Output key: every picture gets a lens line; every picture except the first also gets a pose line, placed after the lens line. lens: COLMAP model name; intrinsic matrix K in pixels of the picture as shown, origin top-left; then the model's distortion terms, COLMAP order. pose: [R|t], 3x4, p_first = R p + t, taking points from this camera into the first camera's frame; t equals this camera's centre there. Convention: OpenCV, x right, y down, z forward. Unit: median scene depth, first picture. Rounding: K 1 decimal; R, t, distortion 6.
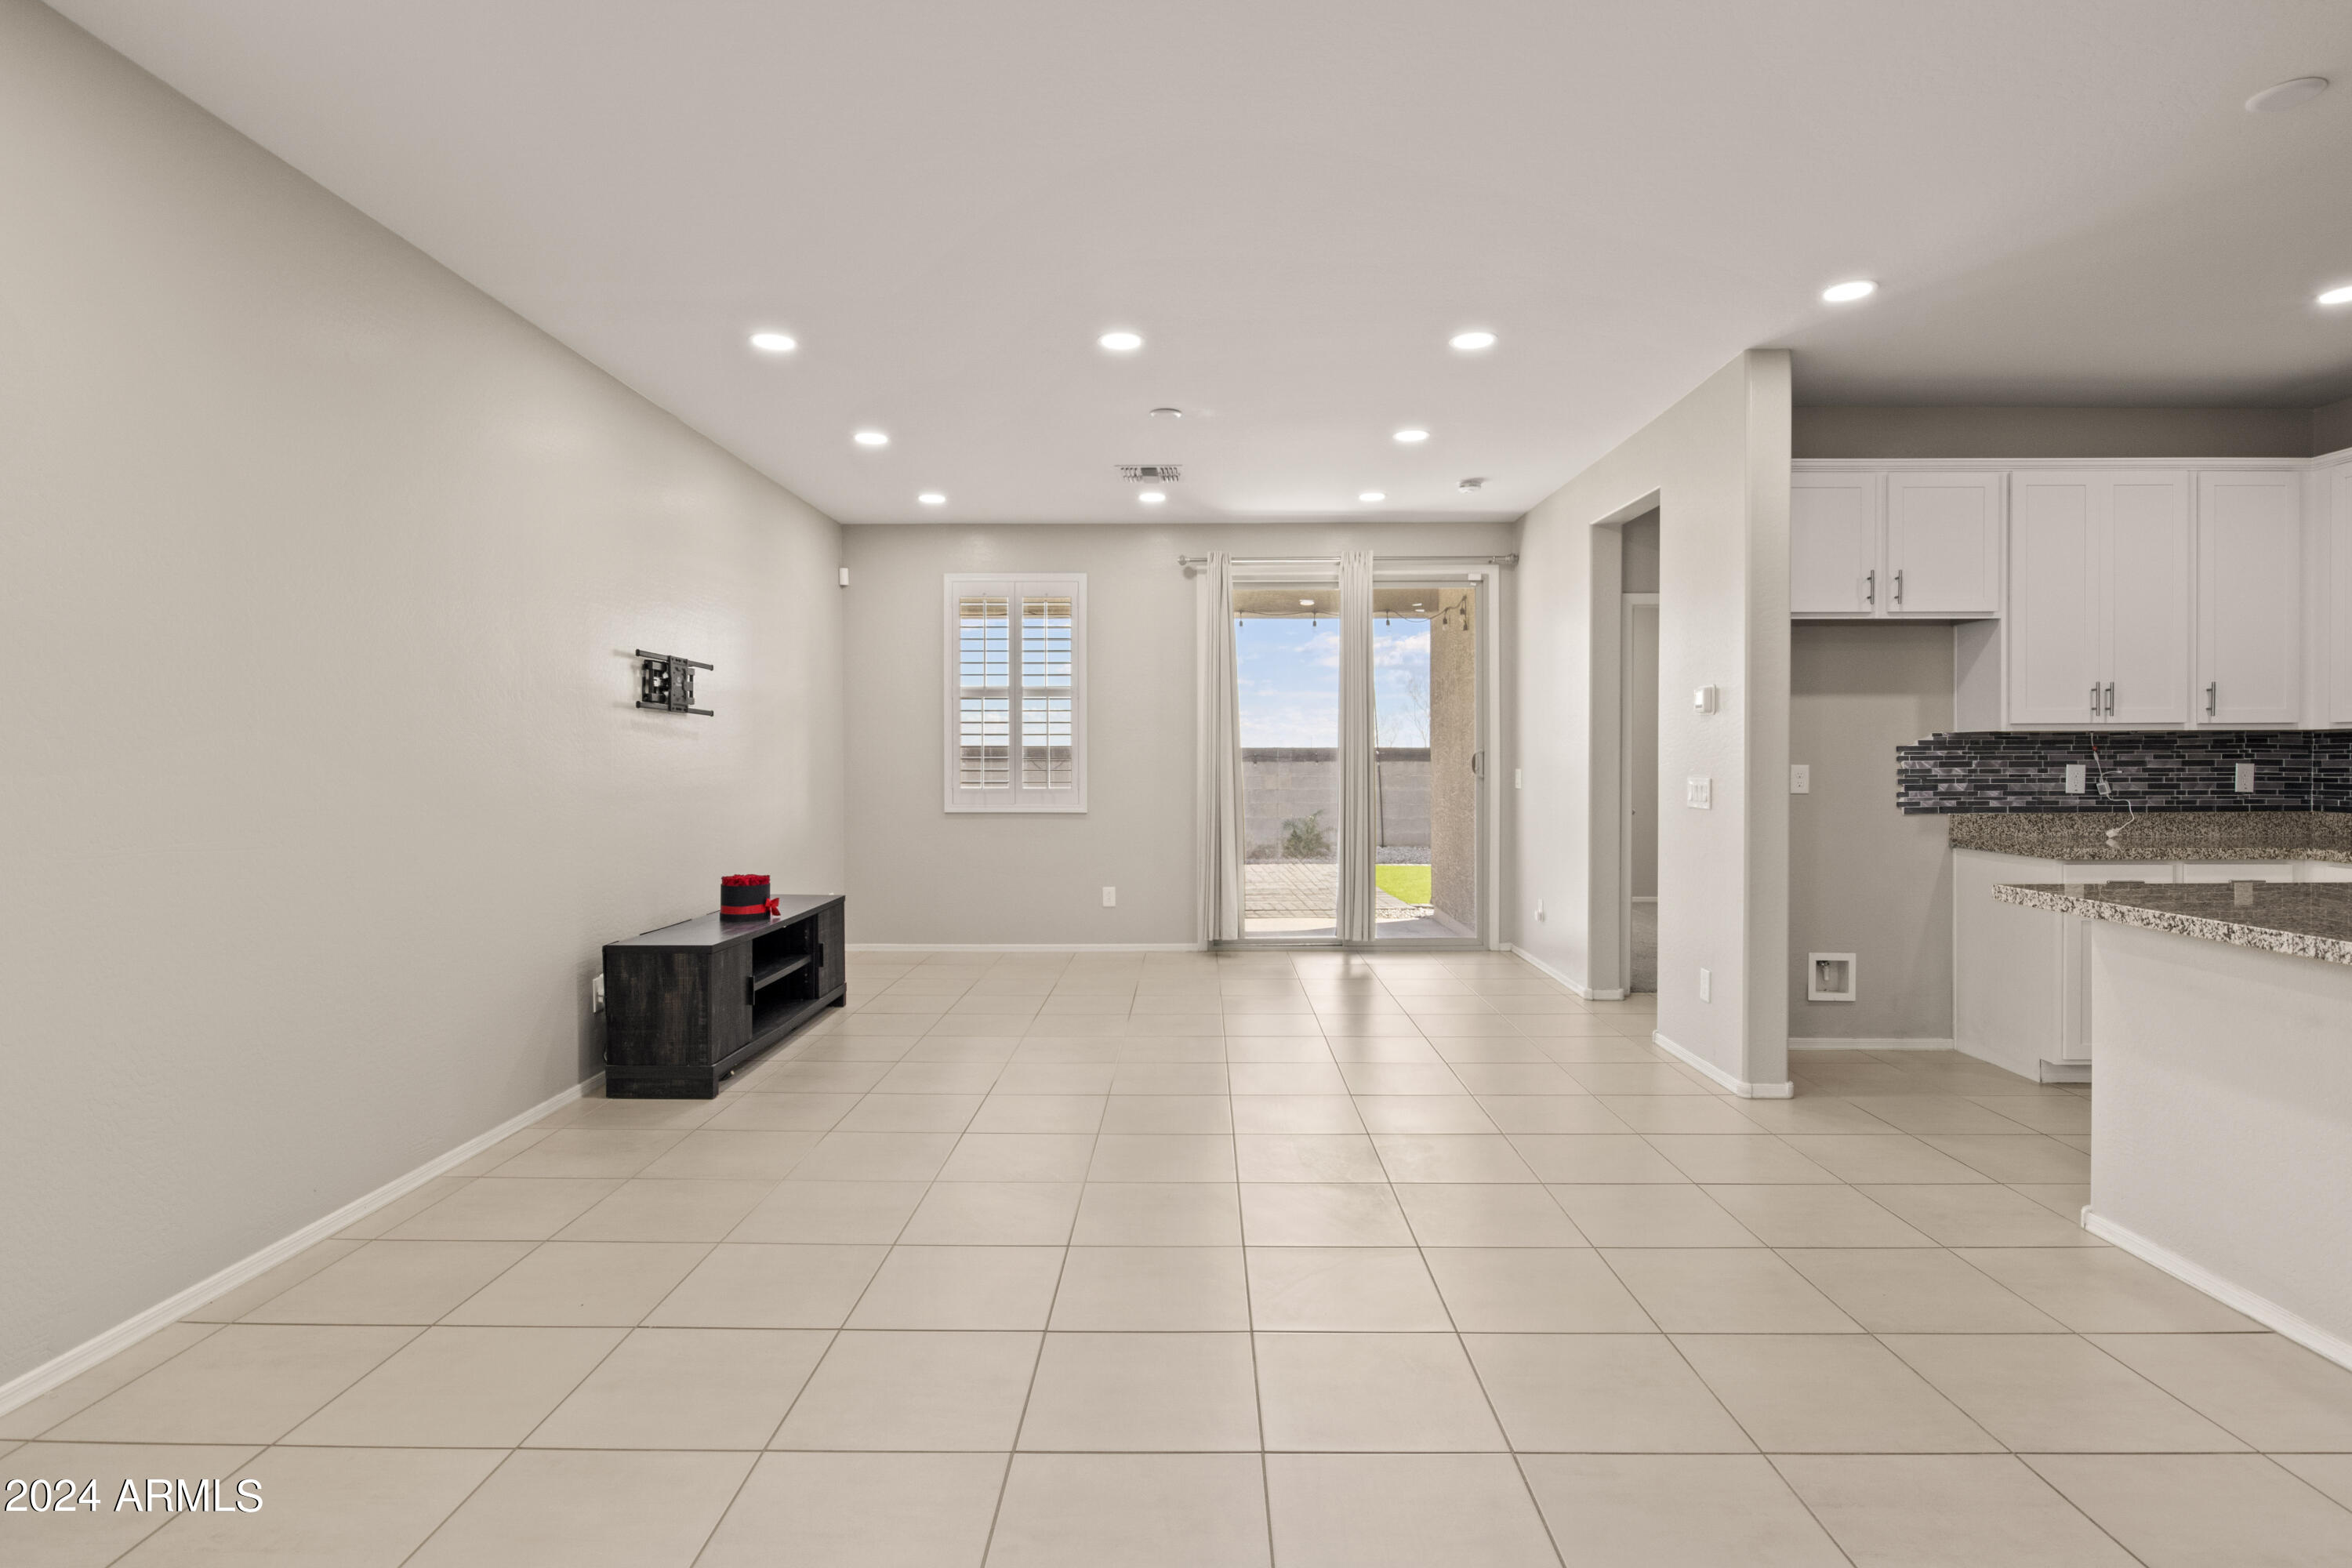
lens RADIAL K [[1170.1, 0, 1204.6], [0, 1170.1, 774.2], [0, 0, 1]] dist [0.000828, -0.000729]
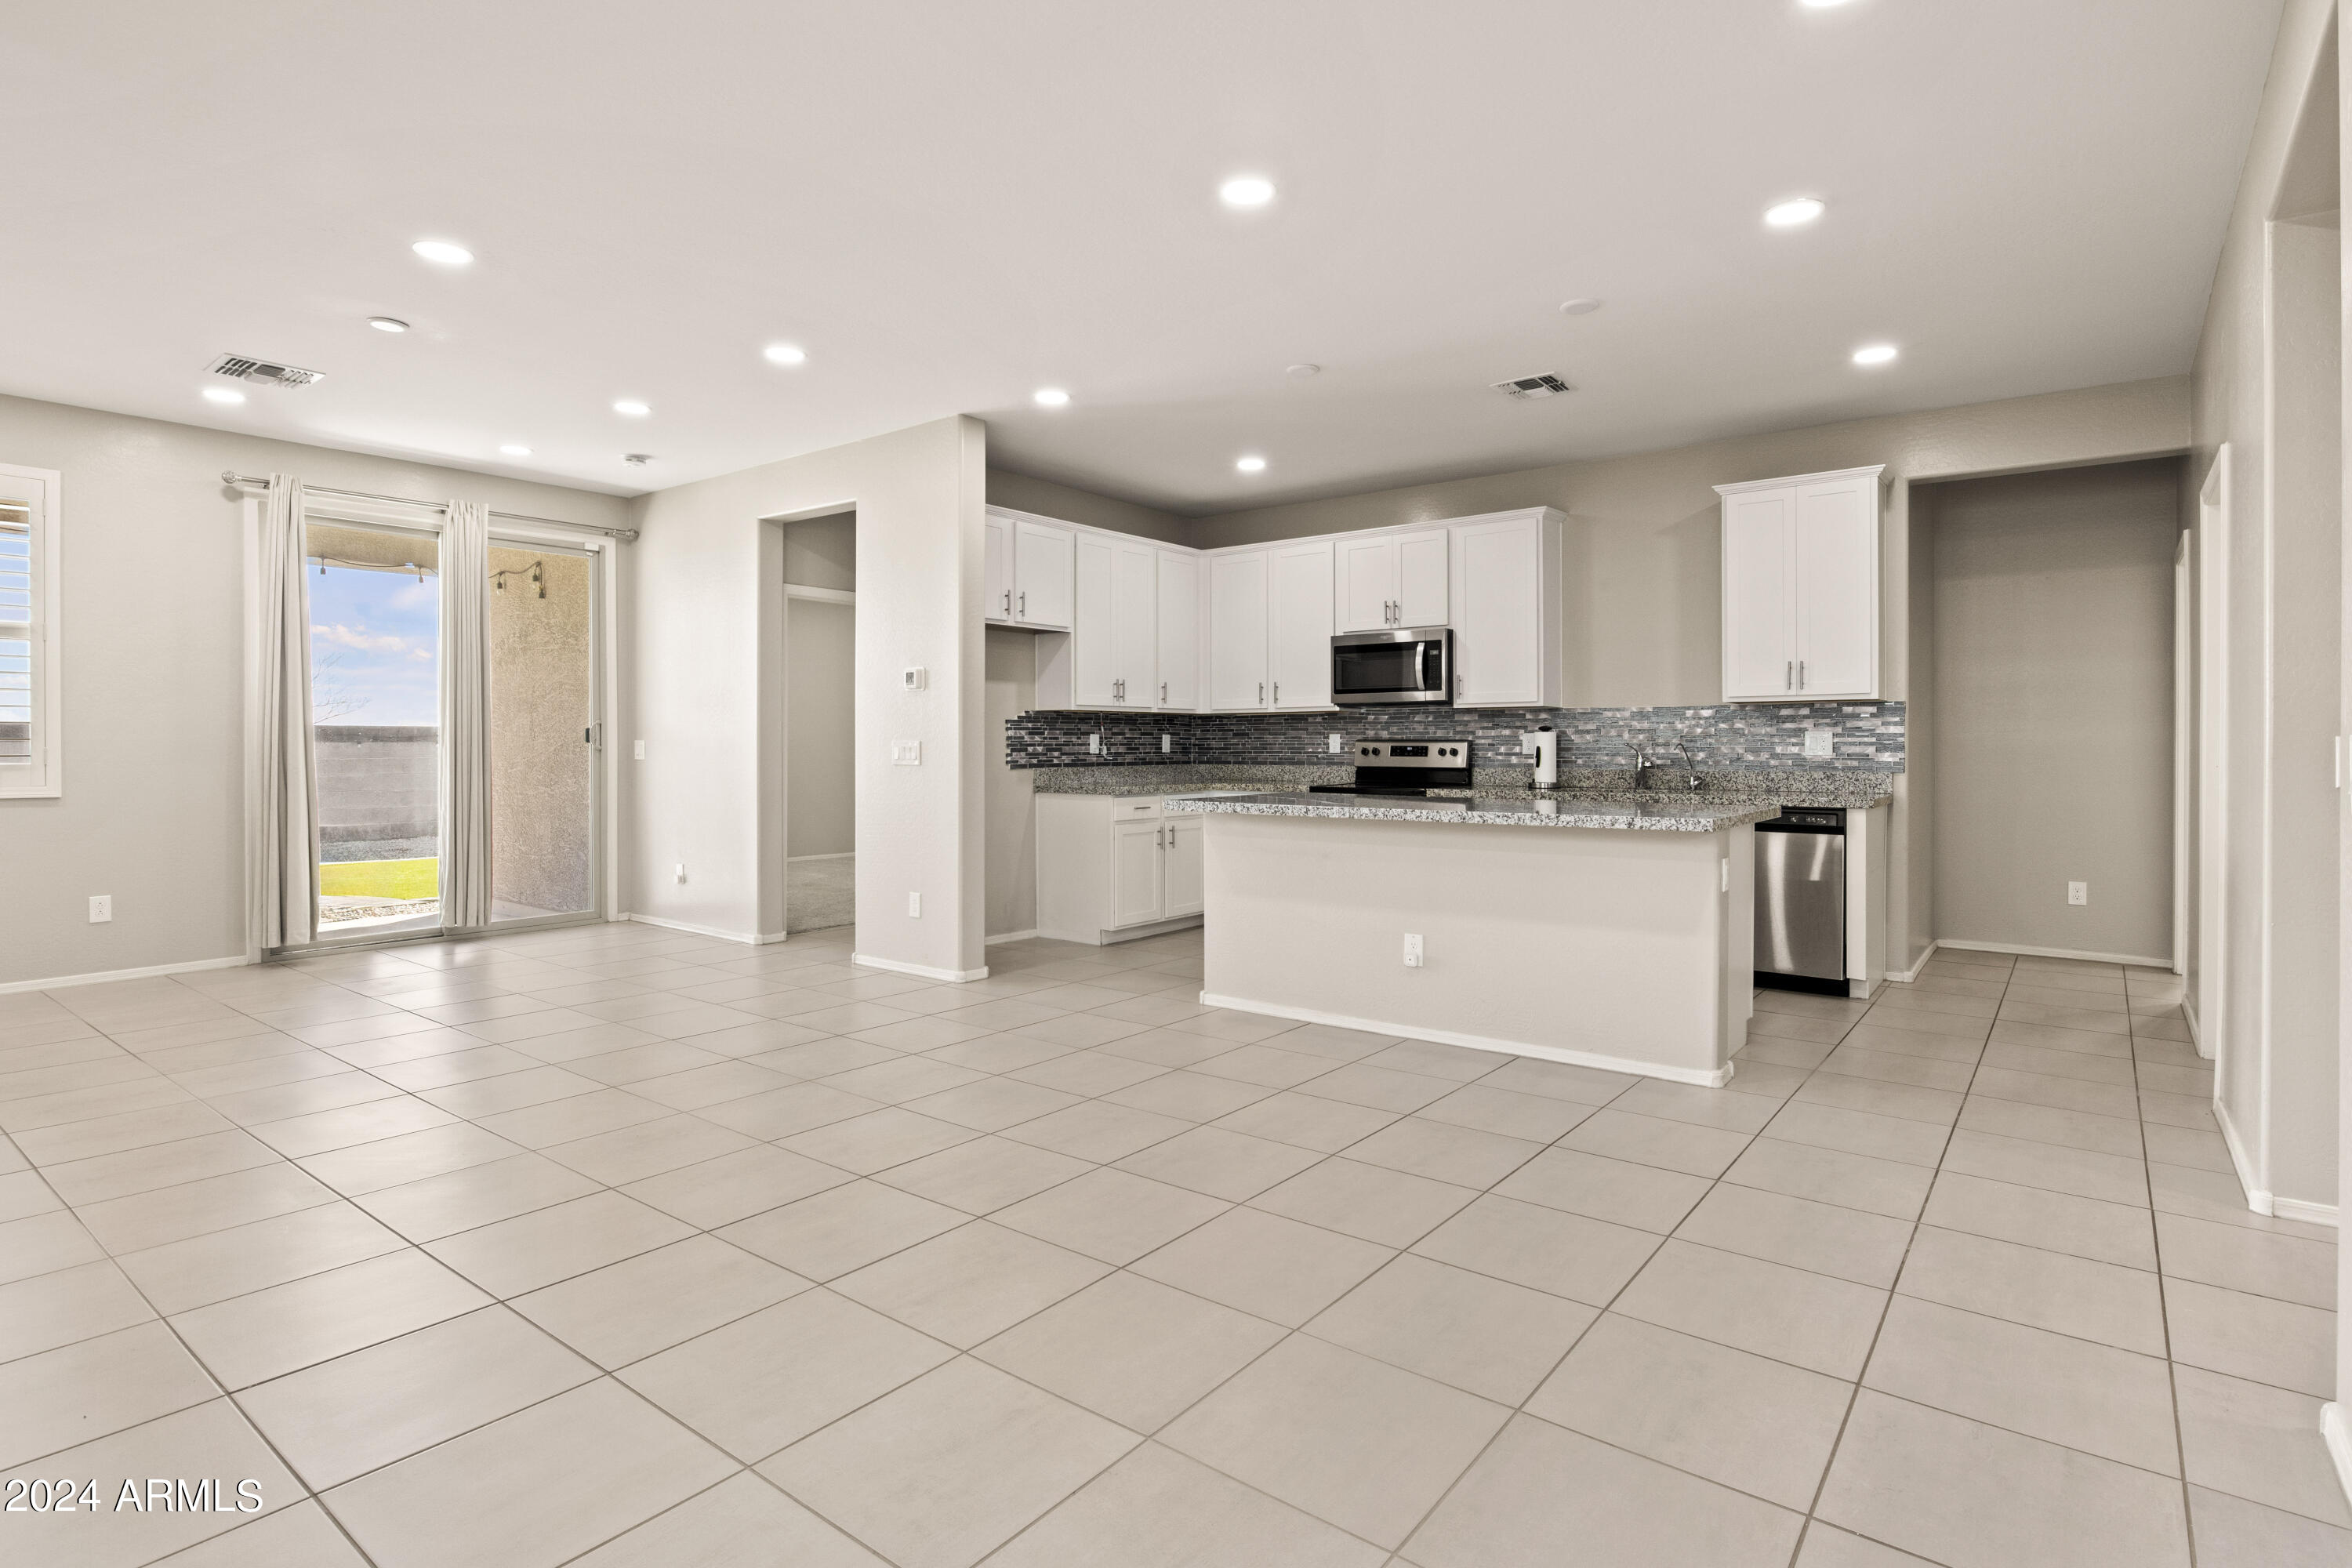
lens RADIAL K [[1170.1, 0, 1178.2], [0, 1170.1, 758.2], [0, 0, 1]] dist [0.000828, -0.000729]
pose [[0.621849, -0.006763, 0.783108, -0.352729], [0.010148, 0.999948, 0.000577, 0.022418], [-0.783071, 0.007589, 0.621886, -0.006892]]
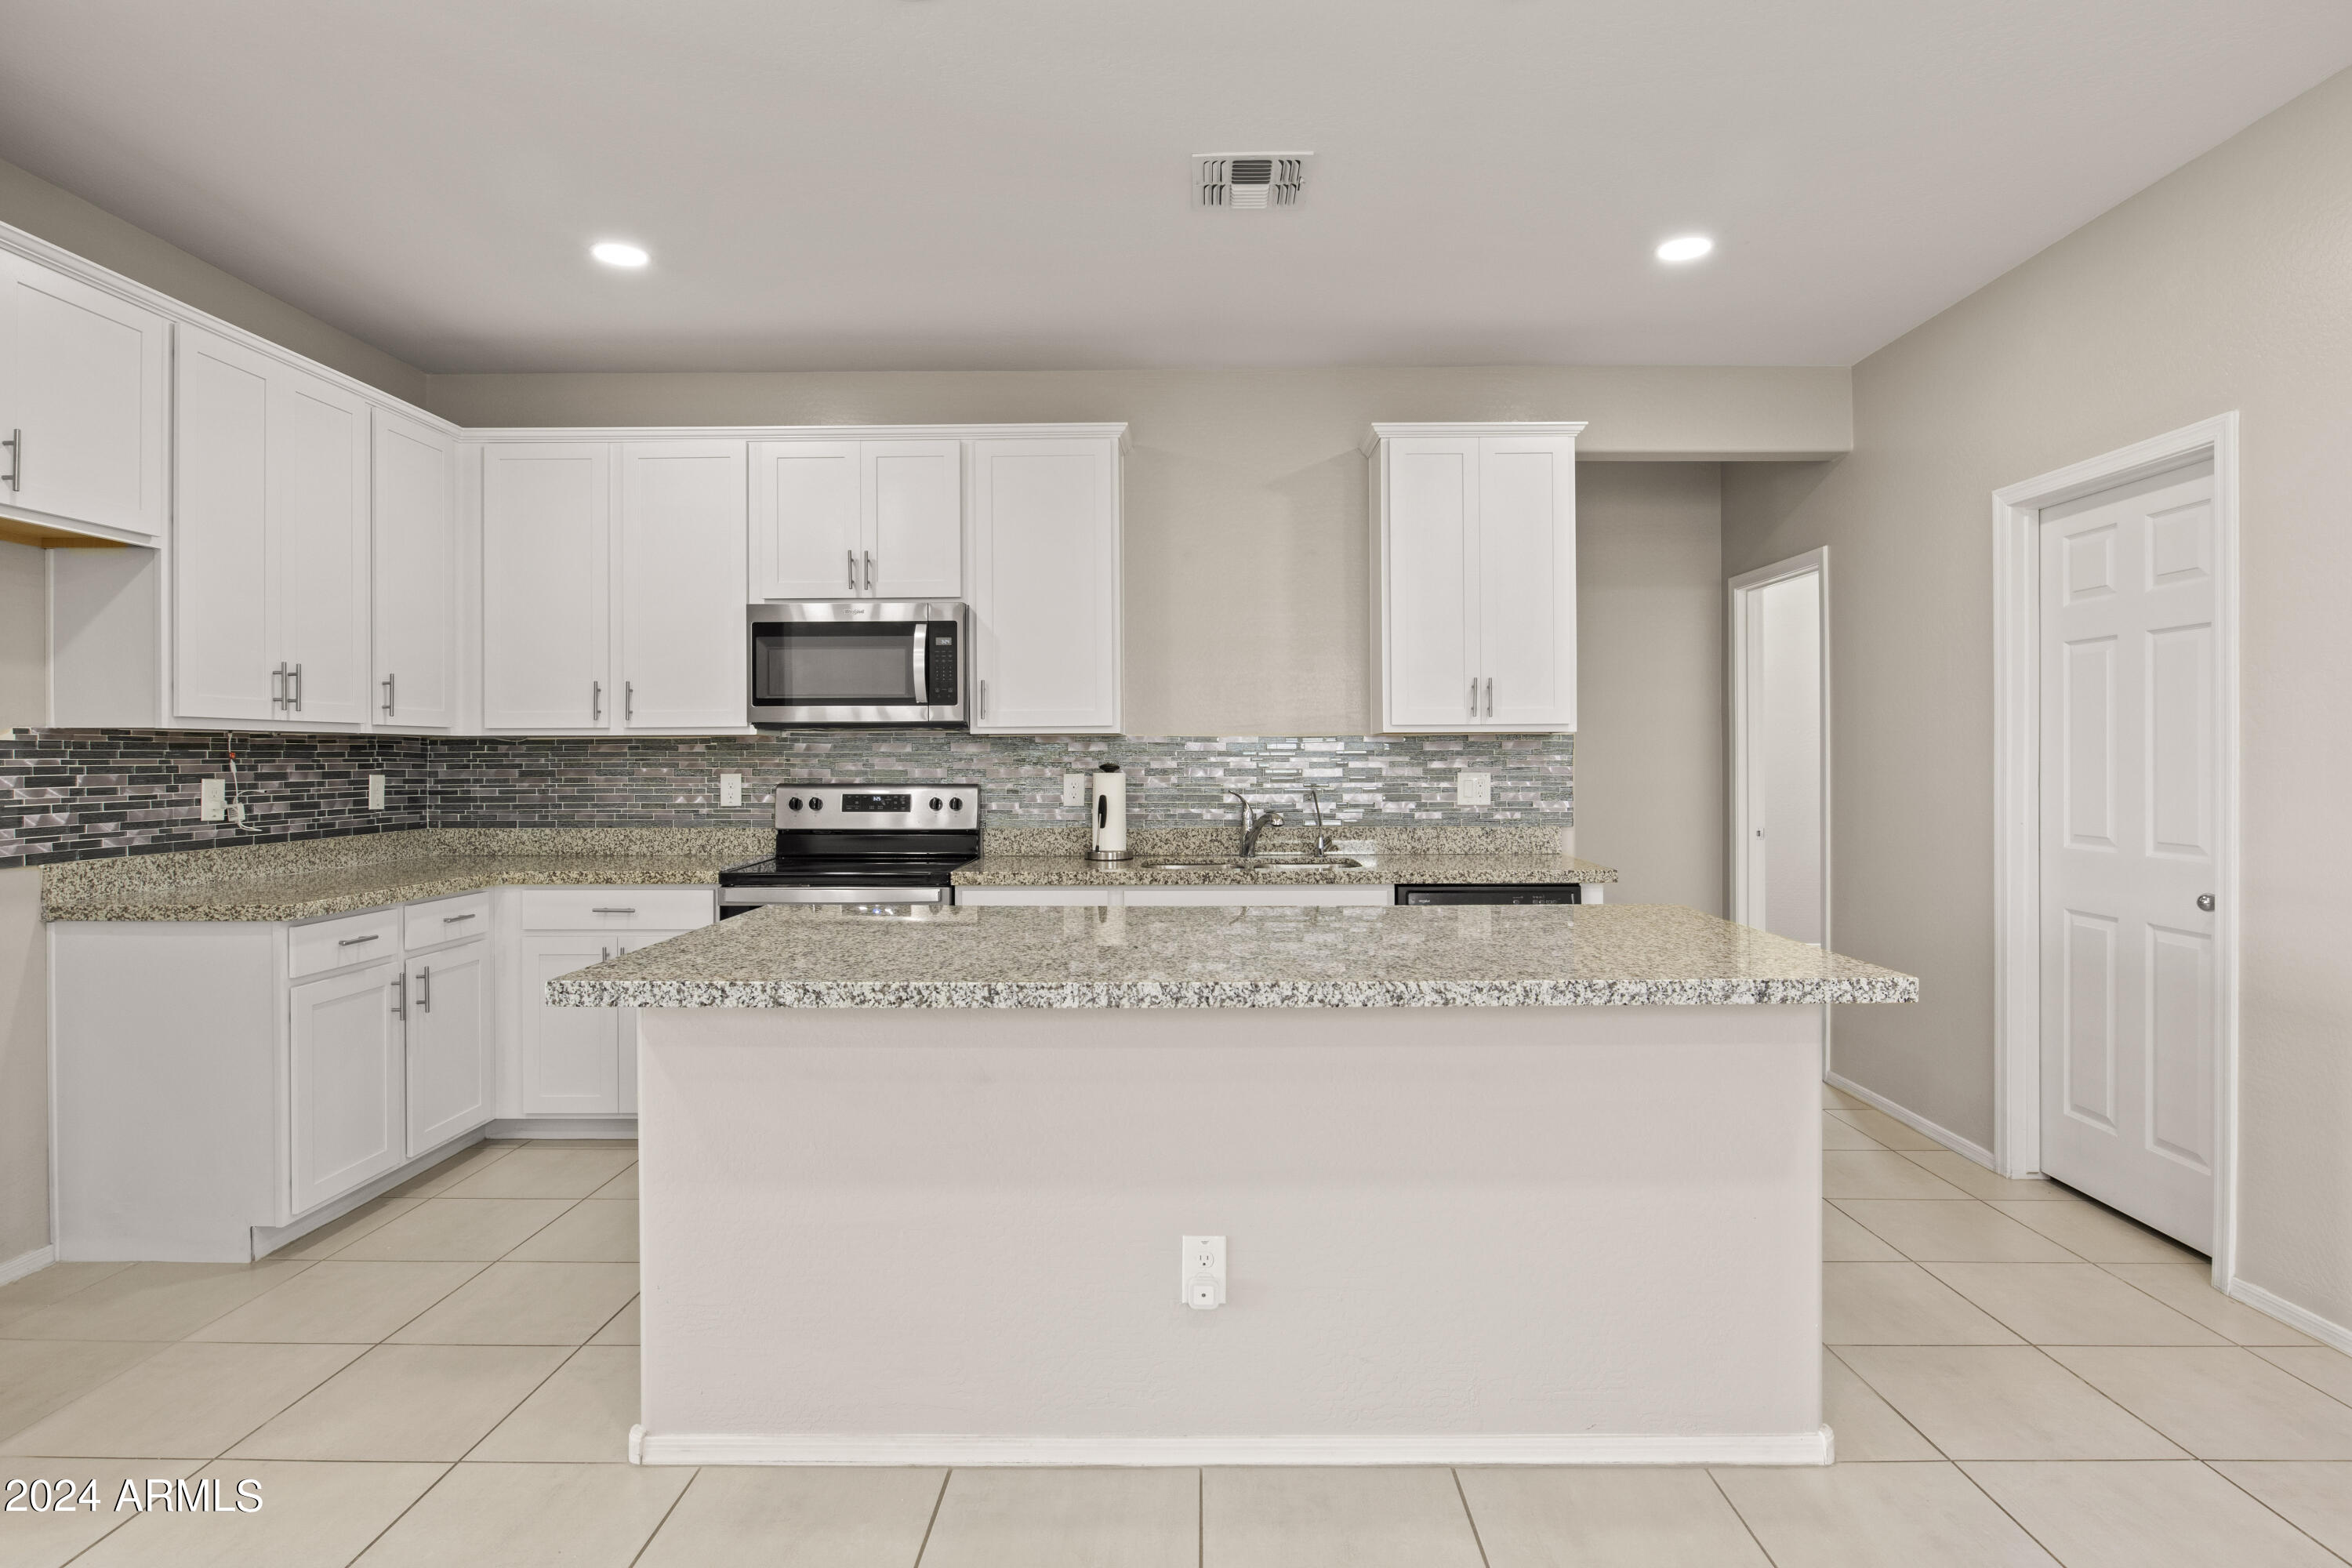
lens RADIAL K [[1239.7, 0, 1188.1], [0, 1239.7, 761.6], [0, 0, 1]] dist [-0.004507, 0.000890]
pose [[0.020570, 0.000386, 0.999788, 0.024596], [0.016852, 0.999858, -0.000732, -0.008279], [-0.999646, 0.016864, 0.020560, 0.407213]]
